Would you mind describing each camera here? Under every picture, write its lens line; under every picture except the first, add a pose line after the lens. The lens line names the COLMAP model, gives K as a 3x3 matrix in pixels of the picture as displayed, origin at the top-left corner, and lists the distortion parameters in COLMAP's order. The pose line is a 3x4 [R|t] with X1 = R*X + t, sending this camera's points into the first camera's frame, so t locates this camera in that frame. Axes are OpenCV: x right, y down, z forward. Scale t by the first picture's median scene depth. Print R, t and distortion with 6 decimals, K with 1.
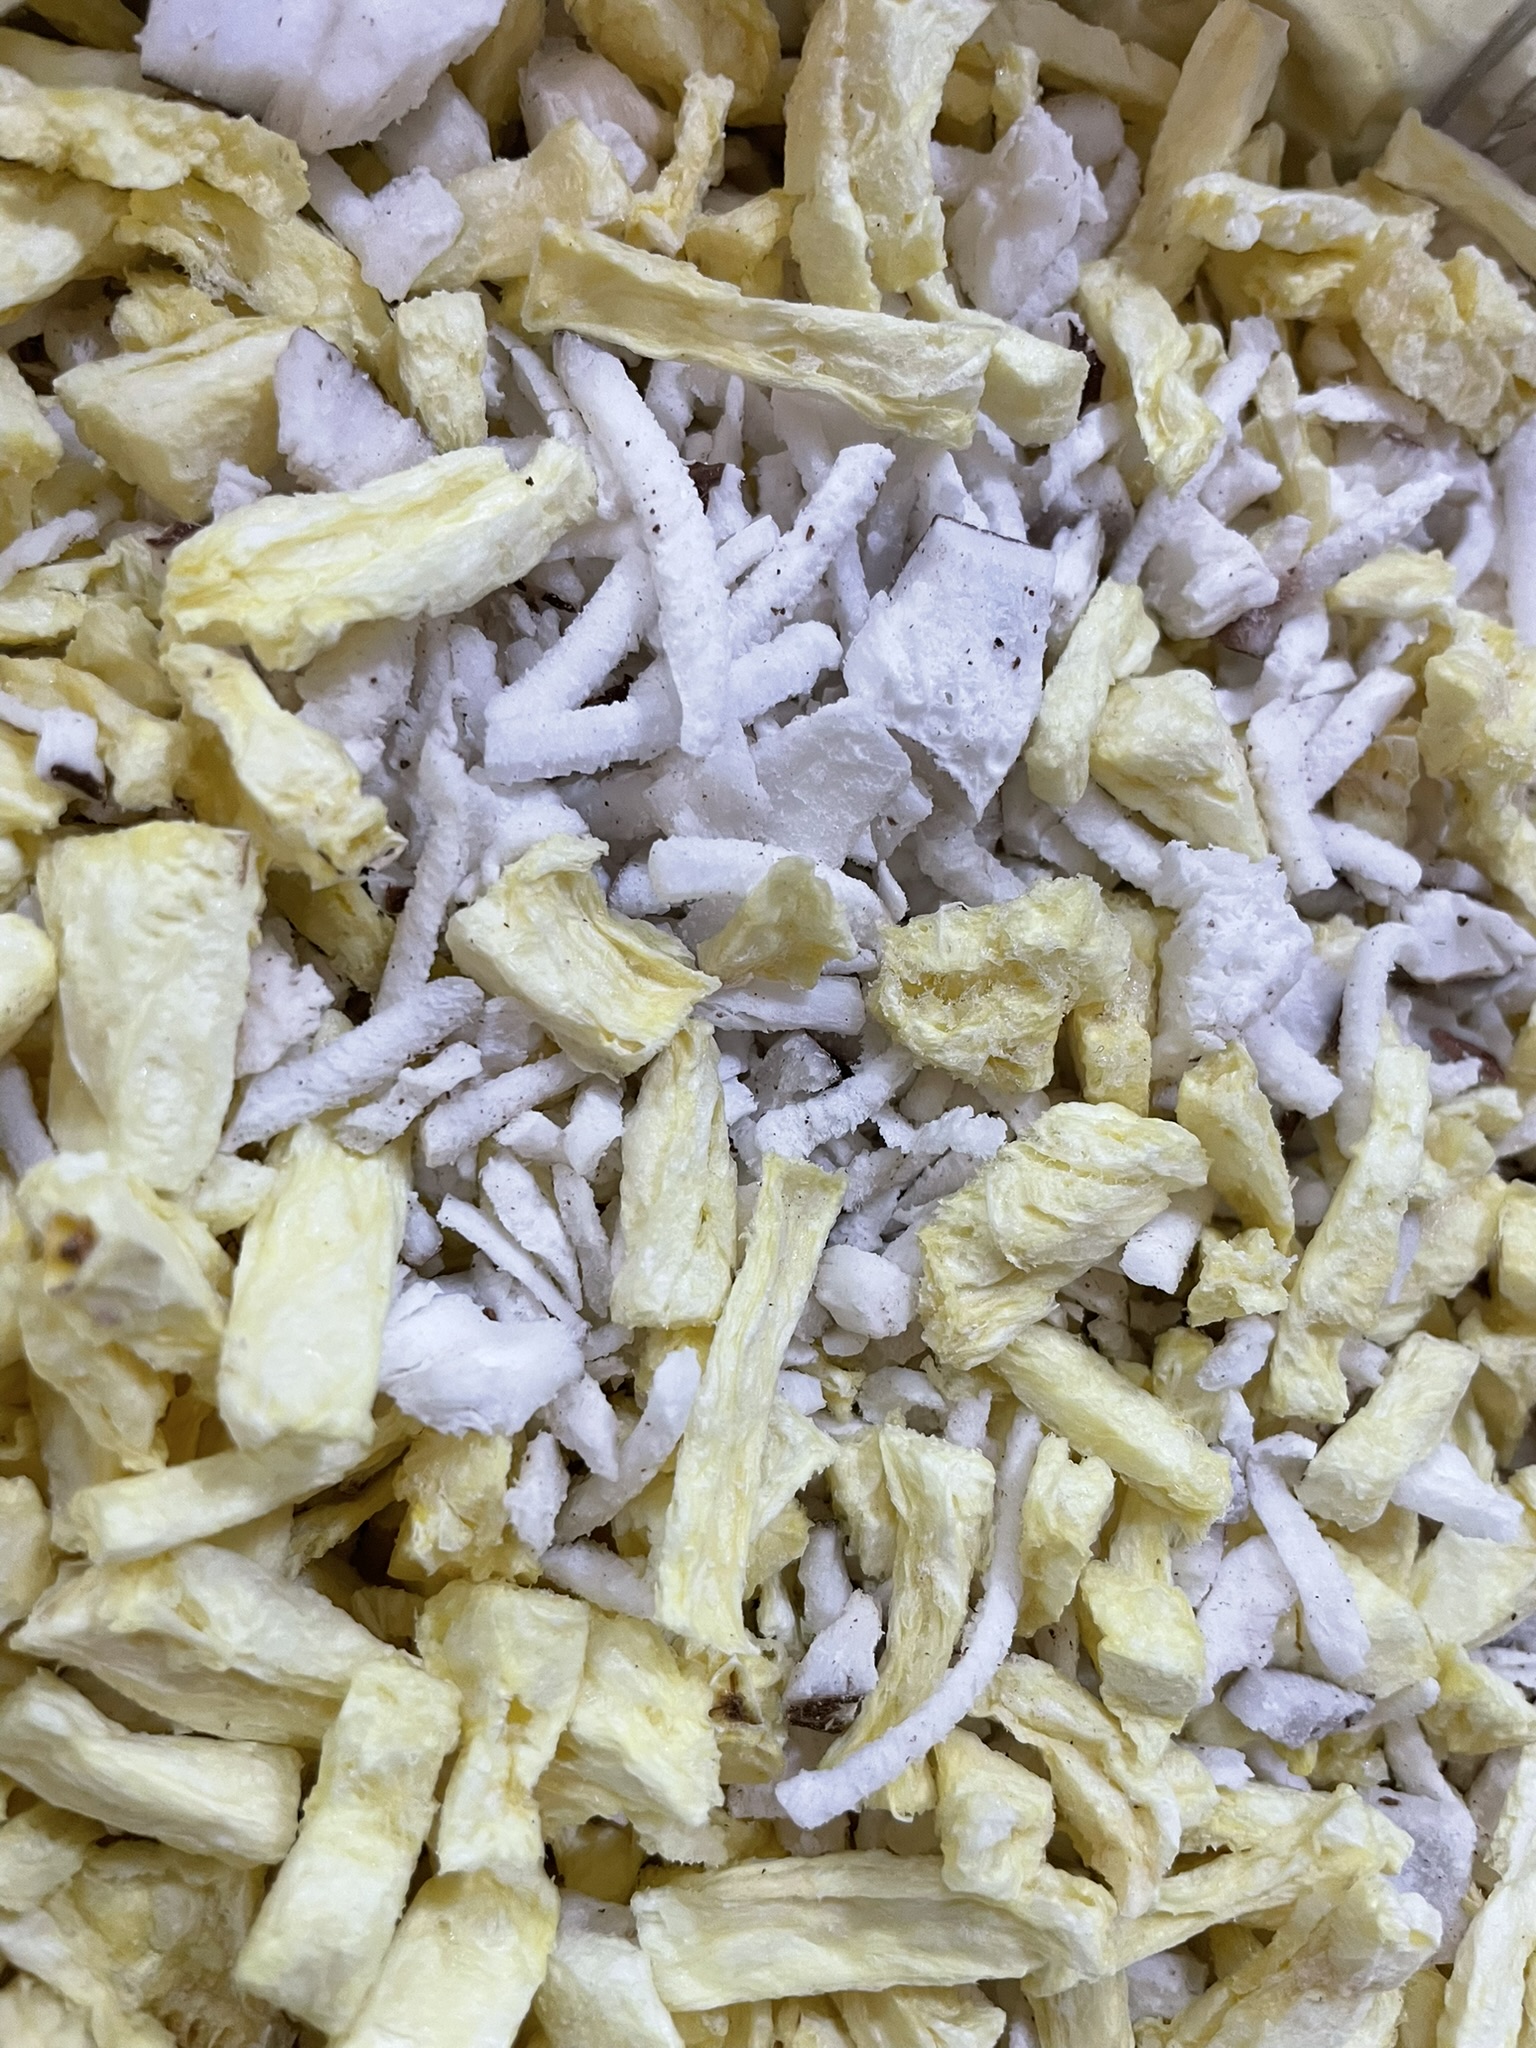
lens RADIAL K [[1538.4, 0, 746.7], [0, 1538.4, 1019.0], [0, 0, 1]] dist [0.064761, -0.119505]
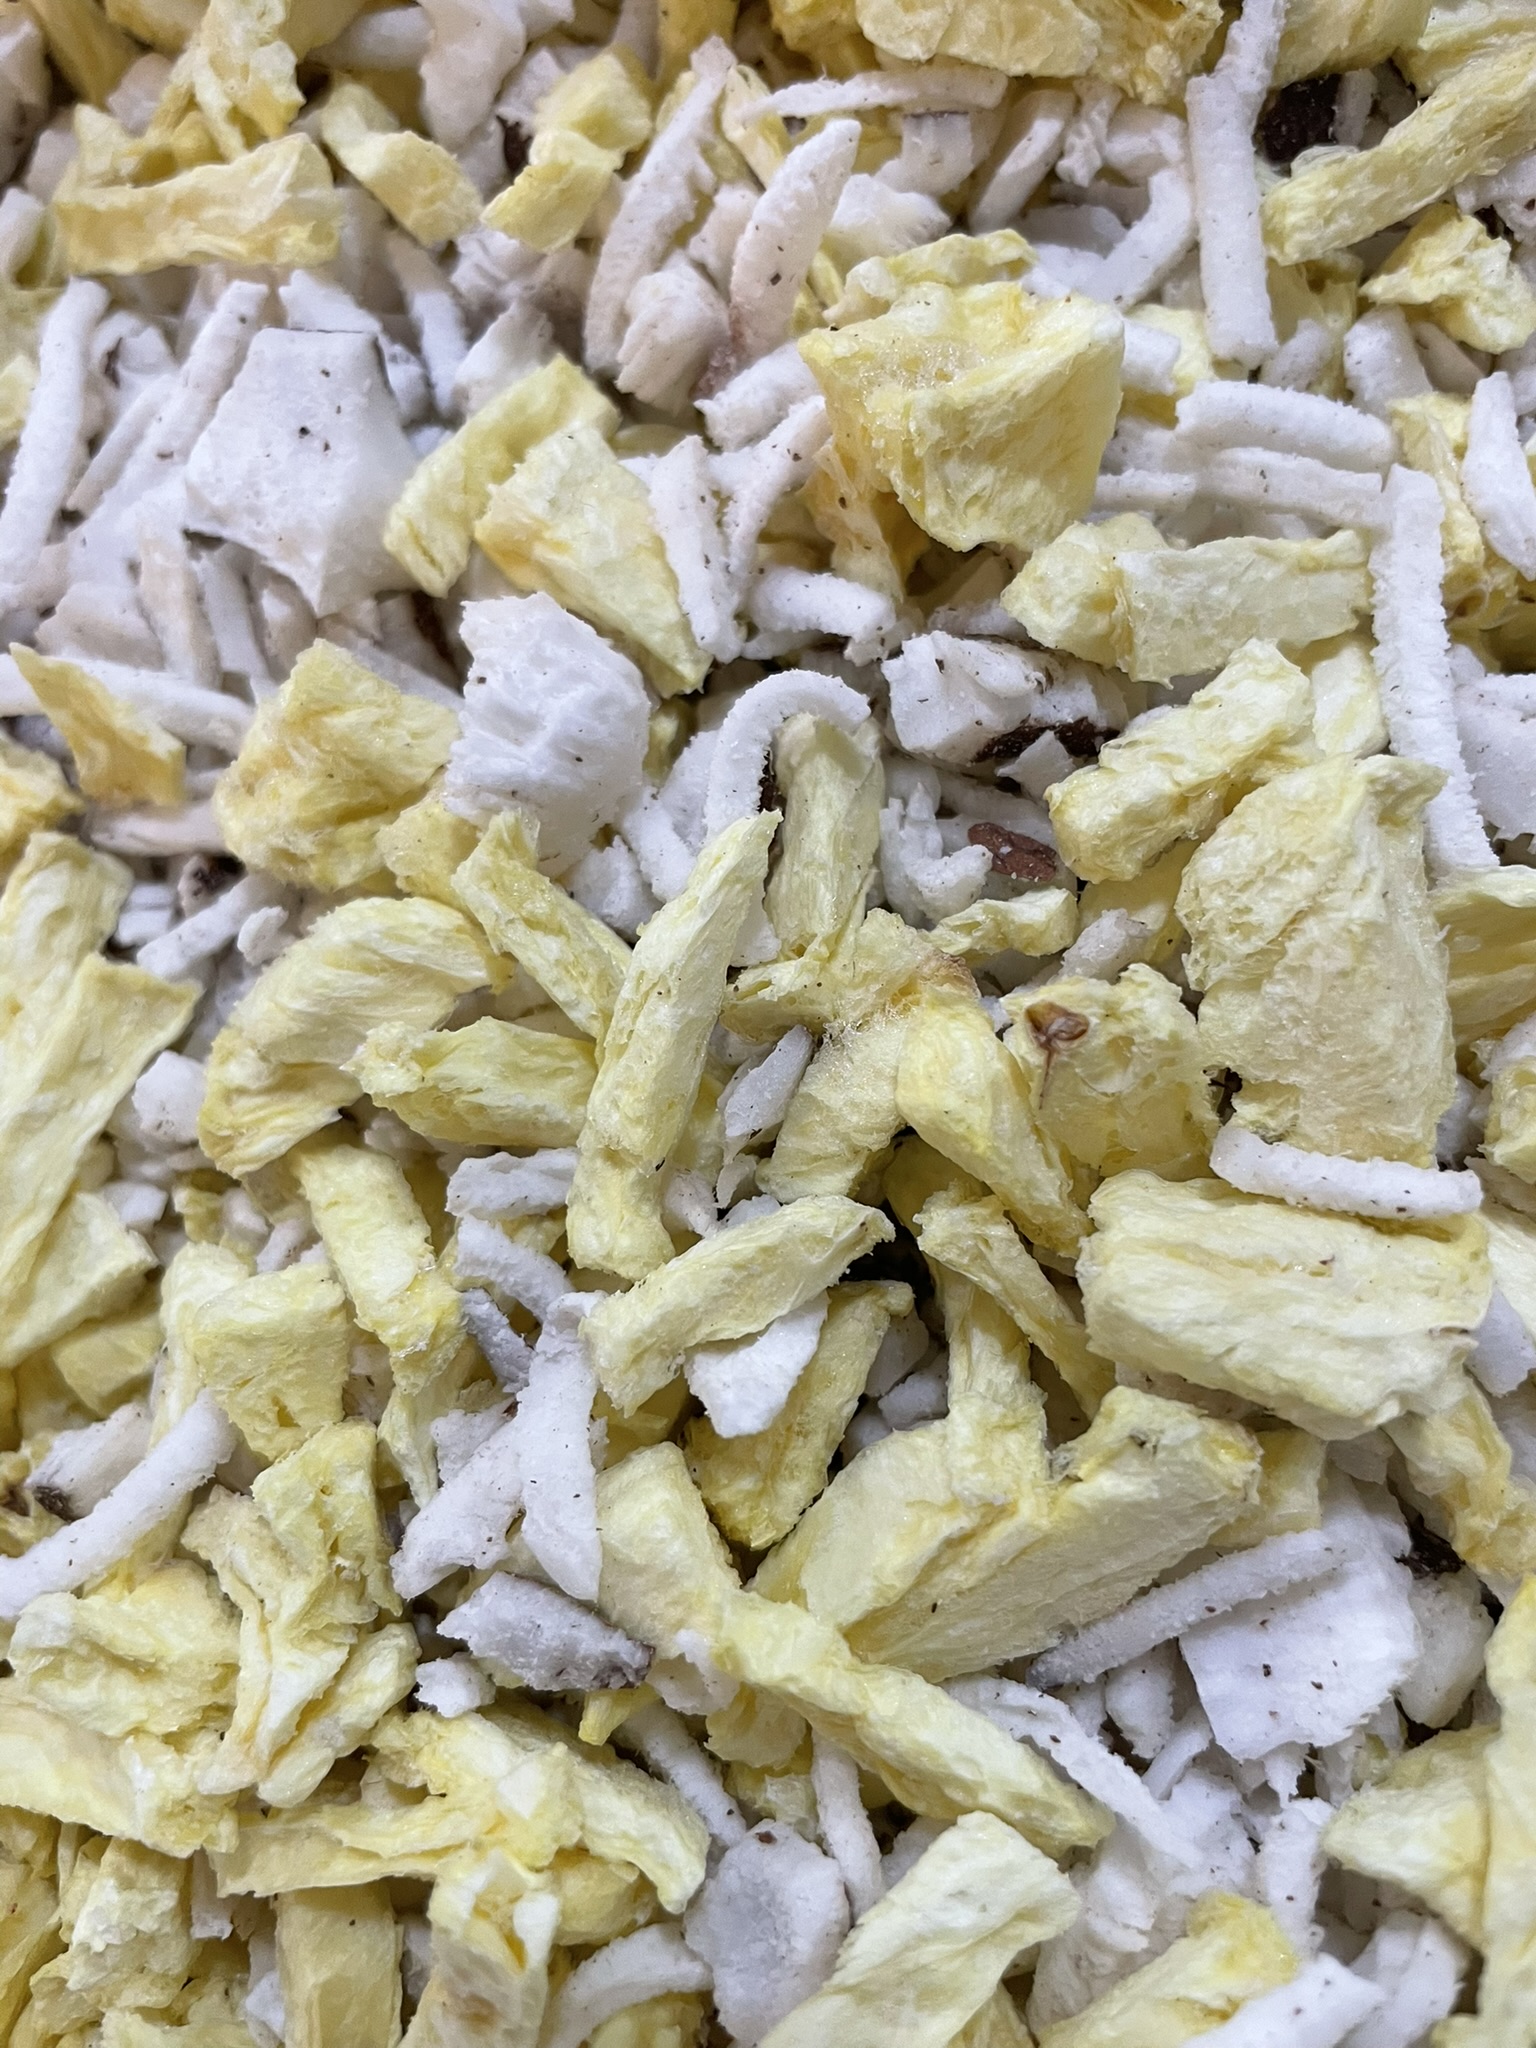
lens RADIAL K [[1555.3, 0, 758.6], [0, 1555.3, 1009.8], [0, 0, 1]] dist [0.061471, -0.120121]
pose [[0.825956, -0.046892, -0.561781, 0.919871], [-0.023443, 0.992815, -0.117338, 0.224063], [0.563247, 0.110085, 0.818922, 0.383413]]
